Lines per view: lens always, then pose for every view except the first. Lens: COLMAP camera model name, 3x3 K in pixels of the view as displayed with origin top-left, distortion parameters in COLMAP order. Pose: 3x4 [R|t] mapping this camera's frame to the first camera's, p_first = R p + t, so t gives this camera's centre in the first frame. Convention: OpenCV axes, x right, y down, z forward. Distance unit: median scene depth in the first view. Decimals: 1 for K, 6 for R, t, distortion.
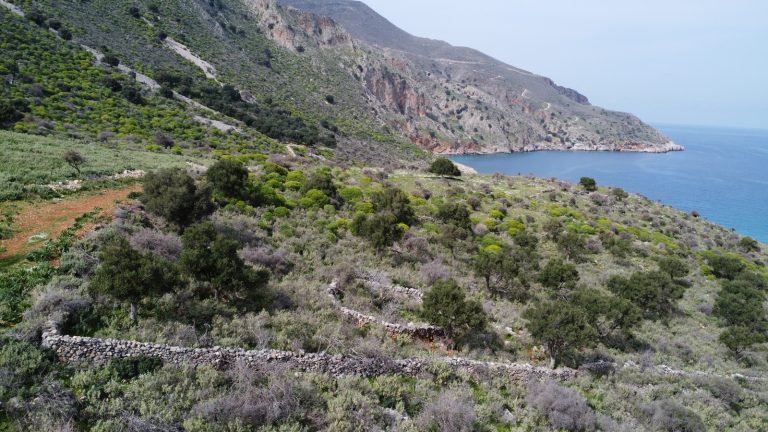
lens RADIAL K [[578.2, 0, 387.5], [0, 578.2, 223.0], [0, 0, 1]] dist [0.005821, -0.011344]
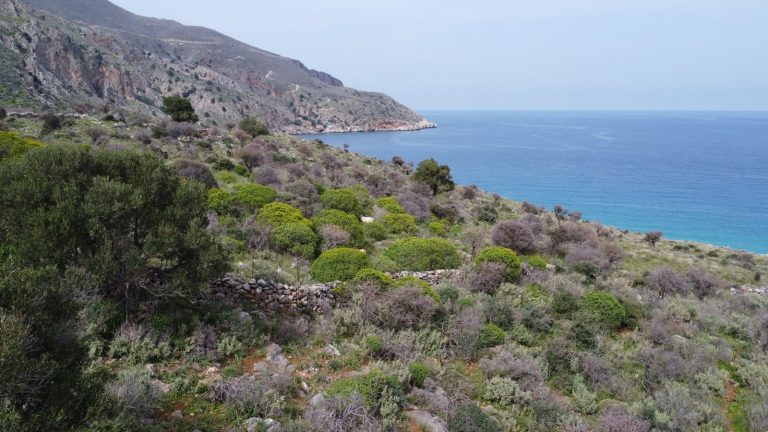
lens RADIAL K [[578.2, 0, 387.5], [0, 578.2, 223.0], [0, 0, 1]] dist [0.005821, -0.011344]
pose [[0.930598, -0.116519, 0.347003, 0.078252], [0.117128, 0.992929, 0.019296, 0.007649], [-0.346798, 0.022686, 0.937666, 0.116804]]
